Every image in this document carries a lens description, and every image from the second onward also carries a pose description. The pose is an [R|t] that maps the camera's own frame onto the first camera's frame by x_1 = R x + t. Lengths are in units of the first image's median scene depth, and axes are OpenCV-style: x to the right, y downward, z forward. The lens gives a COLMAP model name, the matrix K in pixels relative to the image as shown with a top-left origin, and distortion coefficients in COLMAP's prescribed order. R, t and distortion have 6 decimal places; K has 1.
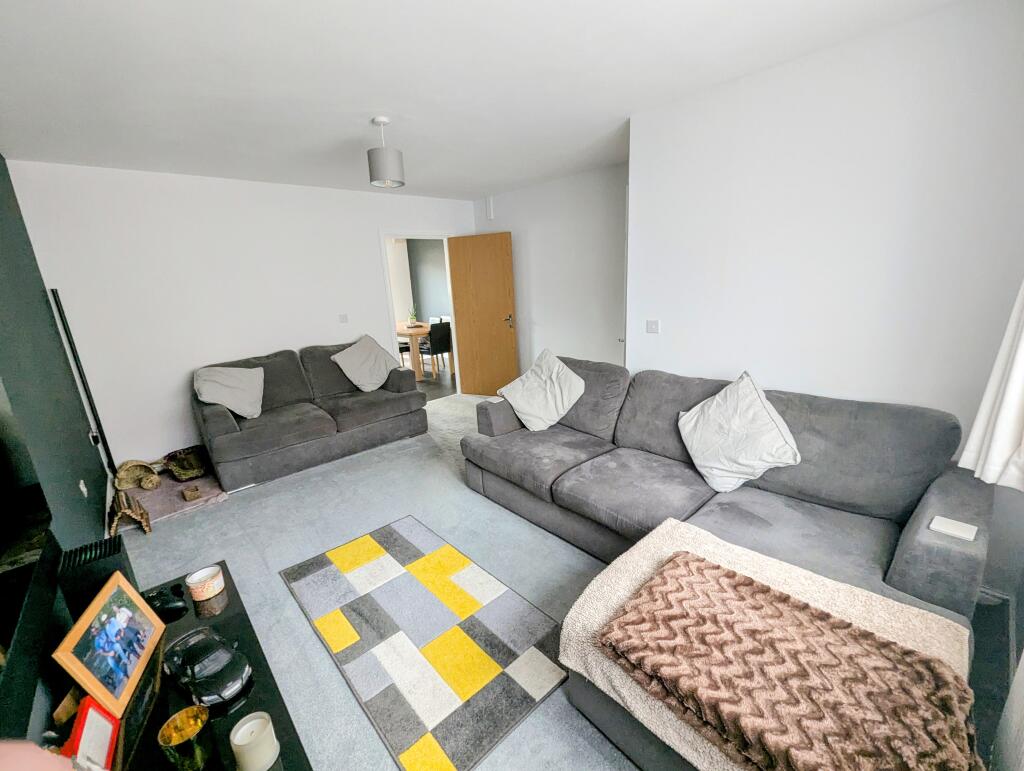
lens RADIAL K [[426.5, 0, 515.2], [0, 426.5, 389.6], [0, 0, 1]] dist [0.001662, 0.000031]
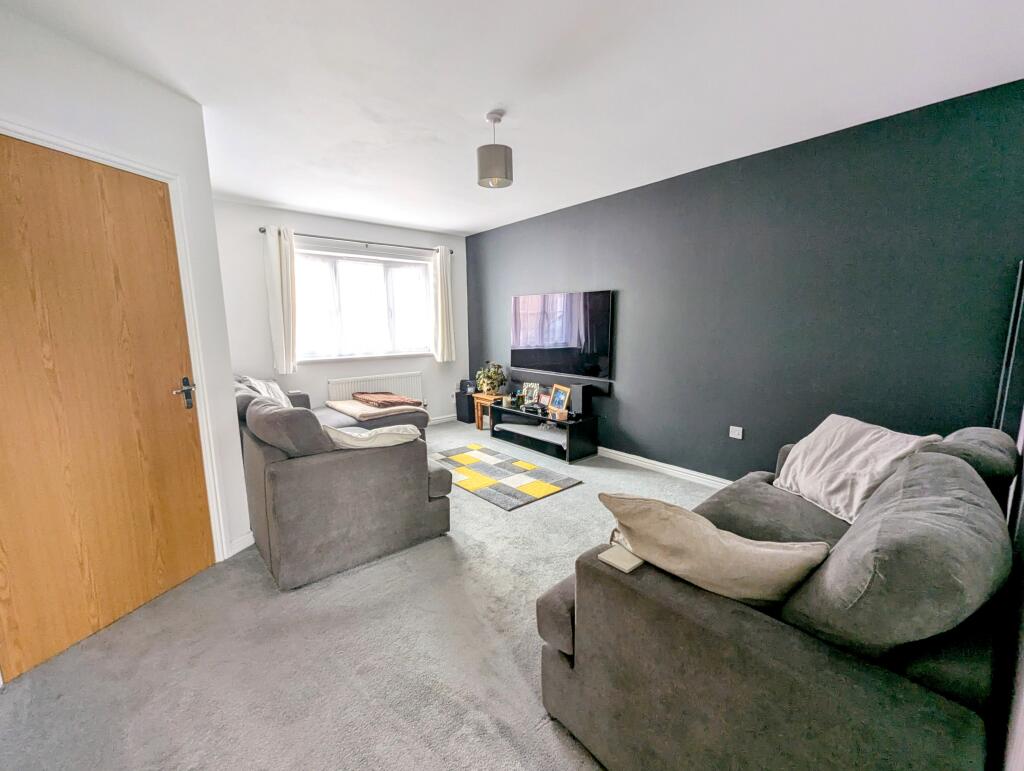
lens RADIAL K [[426.5, 0, 515.2], [0, 426.5, 389.6], [0, 0, 1]] dist [0.001662, 0.000031]
pose [[-0.998045, 0.048170, 0.039828, -0.470343], [0.060160, 0.913156, 0.403147, -0.584194], [-0.016950, 0.404755, -0.914268, 2.687643]]
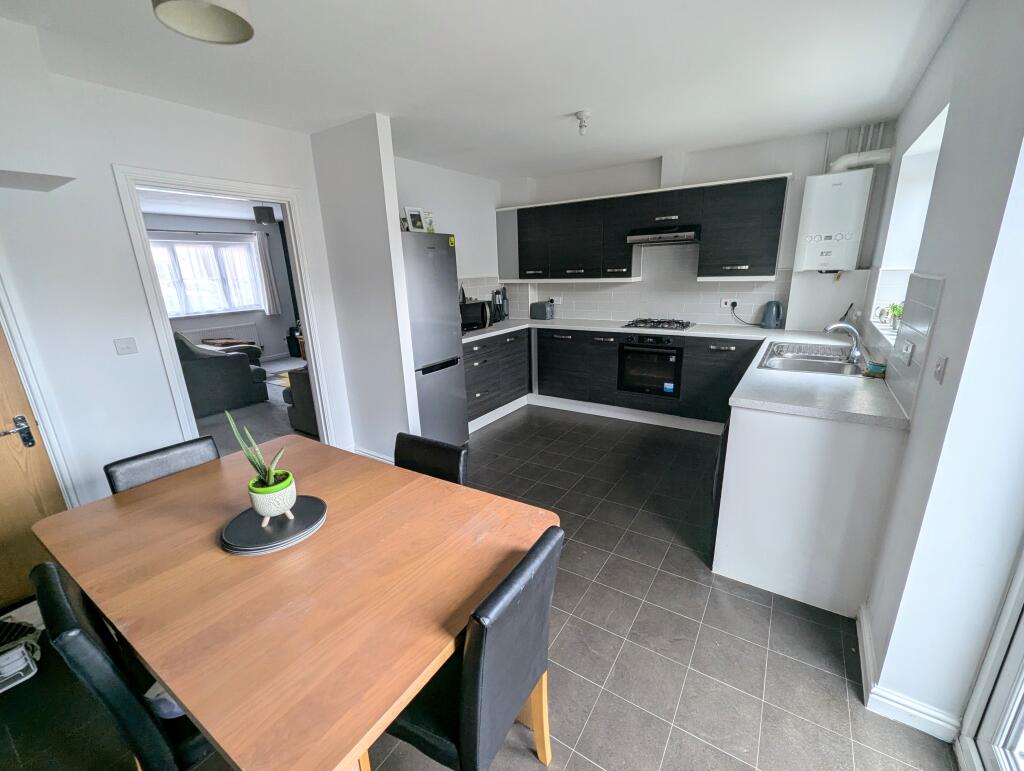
lens RADIAL K [[426.5, 0, 515.2], [0, 426.5, 389.6], [0, 0, 1]] dist [0.001662, 0.000031]
pose [[-0.967555, 0.142444, -0.208681, -1.088470], [0.014688, 0.856242, 0.516366, -1.022606], [0.252235, 0.496547, -0.830553, 4.115794]]
